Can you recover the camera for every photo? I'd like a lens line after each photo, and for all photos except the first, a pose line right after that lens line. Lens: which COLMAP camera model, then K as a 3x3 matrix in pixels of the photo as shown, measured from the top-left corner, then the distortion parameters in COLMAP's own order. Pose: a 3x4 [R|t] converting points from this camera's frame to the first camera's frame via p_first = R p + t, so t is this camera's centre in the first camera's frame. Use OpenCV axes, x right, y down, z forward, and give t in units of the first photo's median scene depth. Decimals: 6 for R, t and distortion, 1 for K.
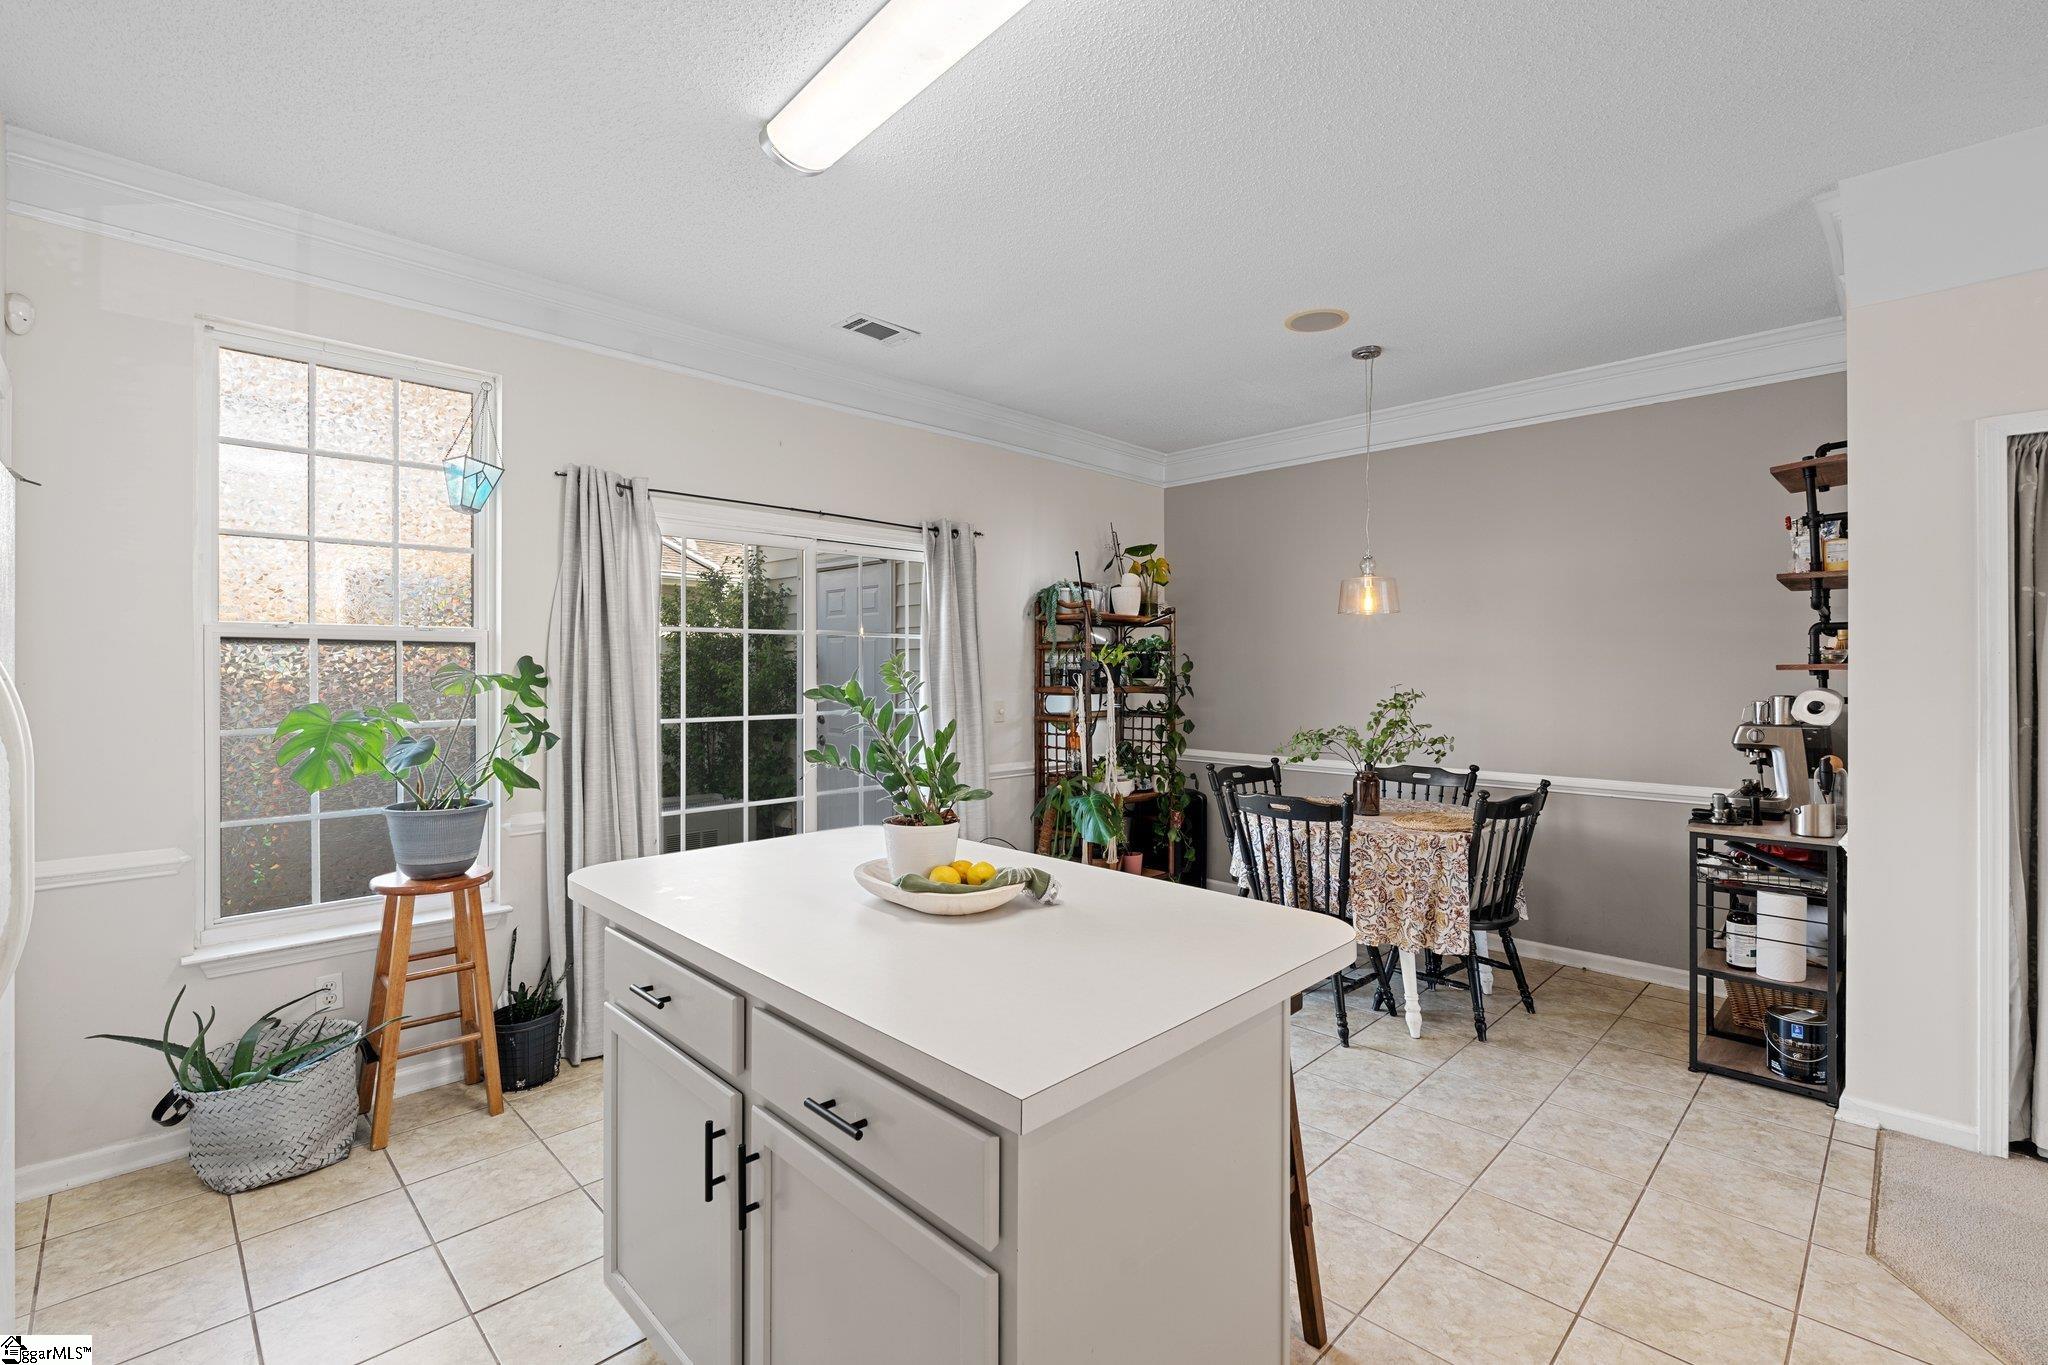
lens RADIAL K [[902.2, 0, 1021.0], [0, 902.2, 669.3], [0, 0, 1]] dist [-0.001591, -0.000214]
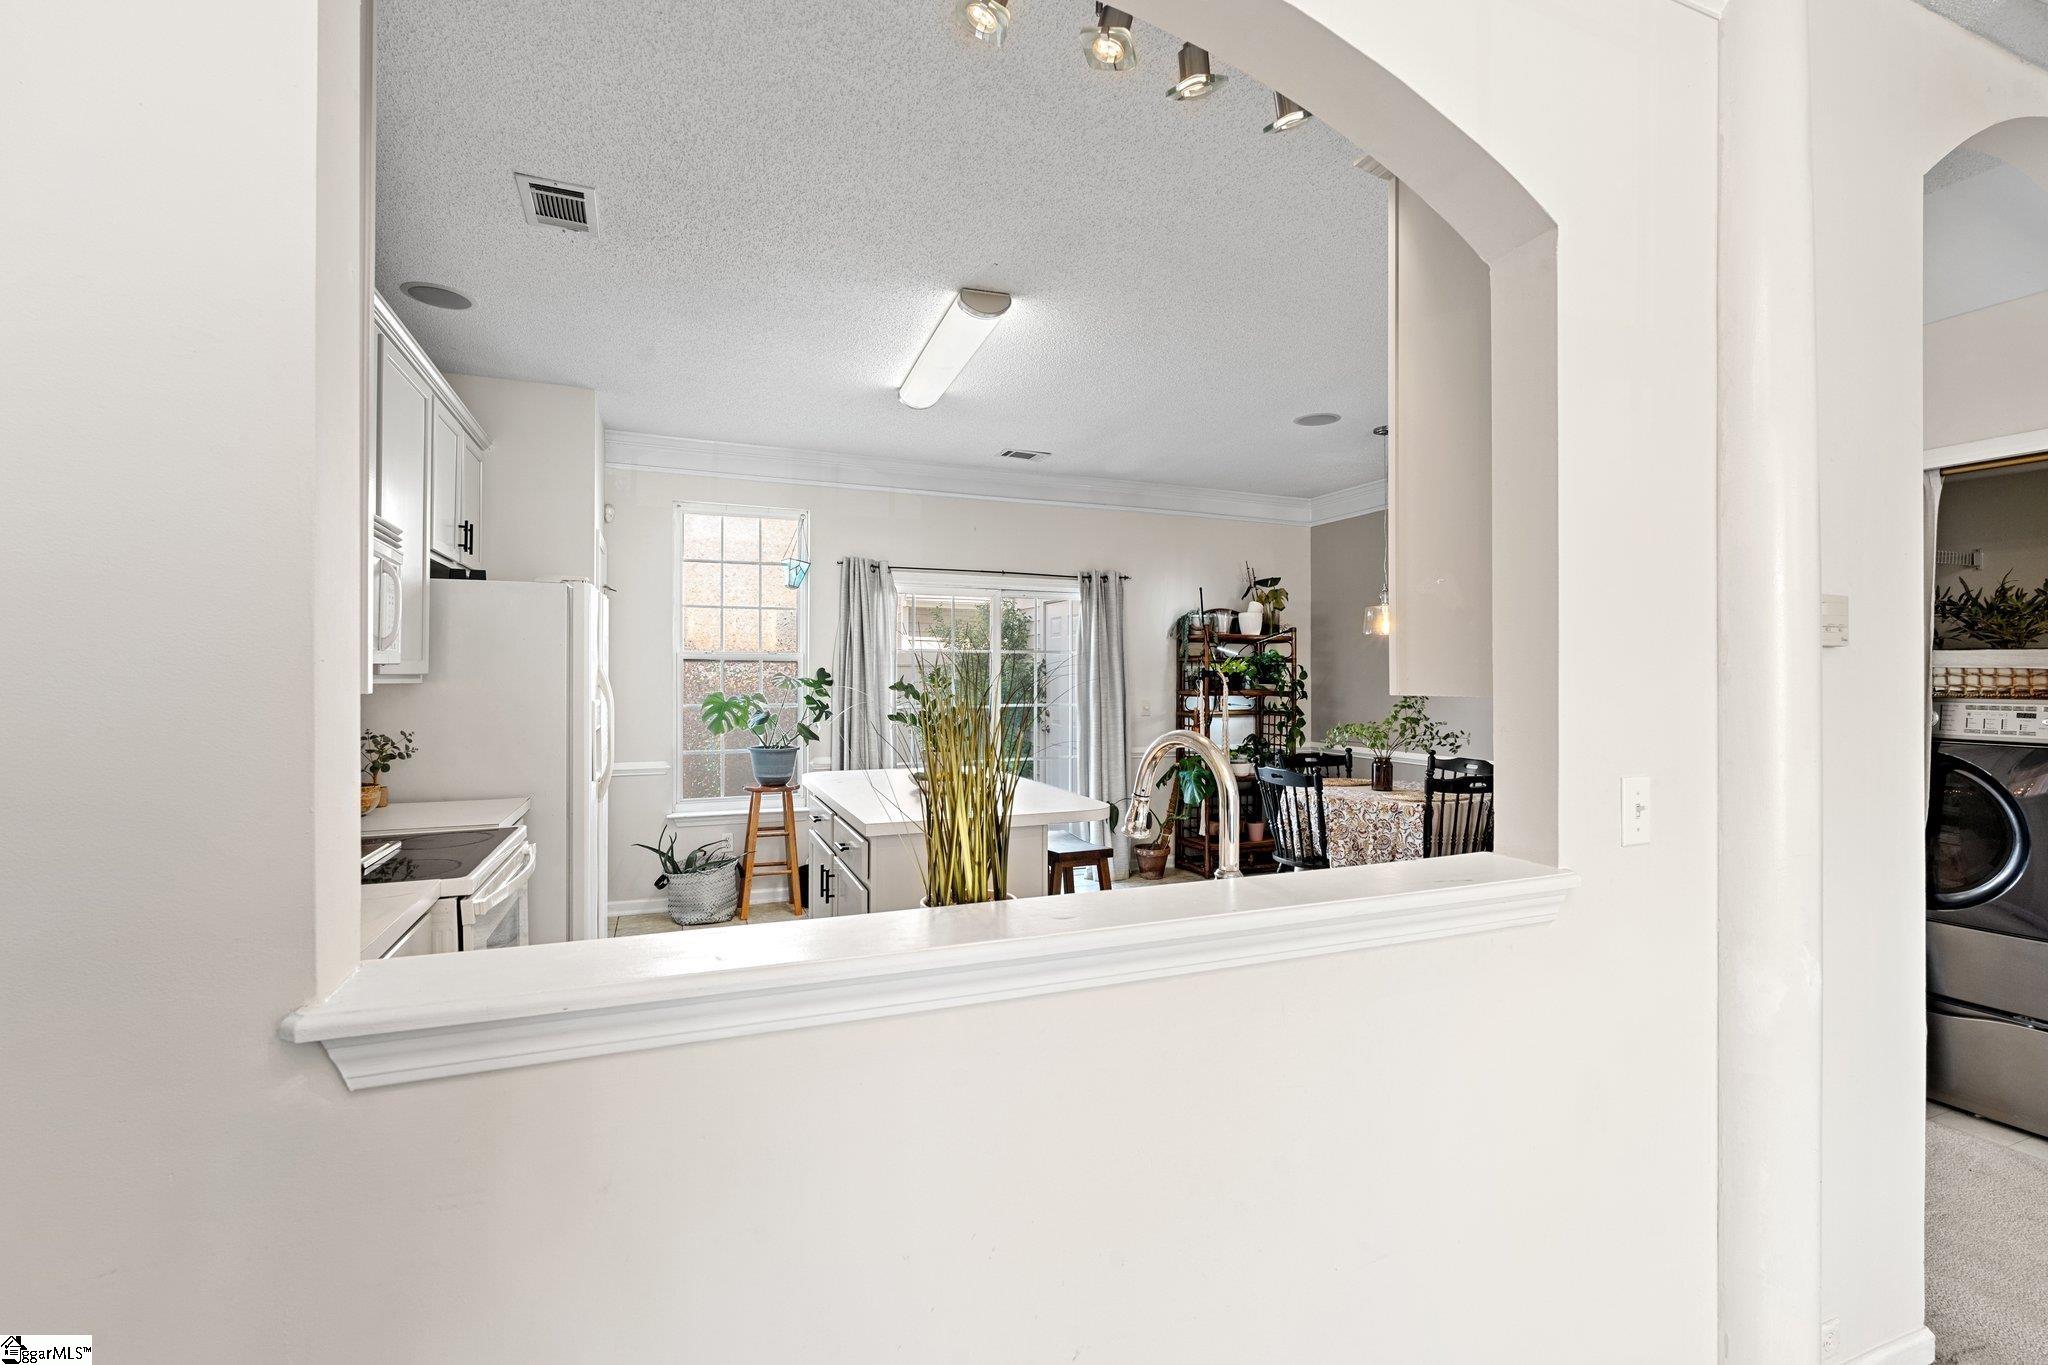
lens RADIAL K [[902.2, 0, 1029.9], [0, 902.2, 680.8], [0, 0, 1]] dist [-0.001591, -0.000214]
pose [[0.921221, 0.005892, -0.388995, 0.478804], [-0.003693, 0.999973, 0.006398, -0.002057], [0.389022, -0.004458, 0.921218, -0.435284]]
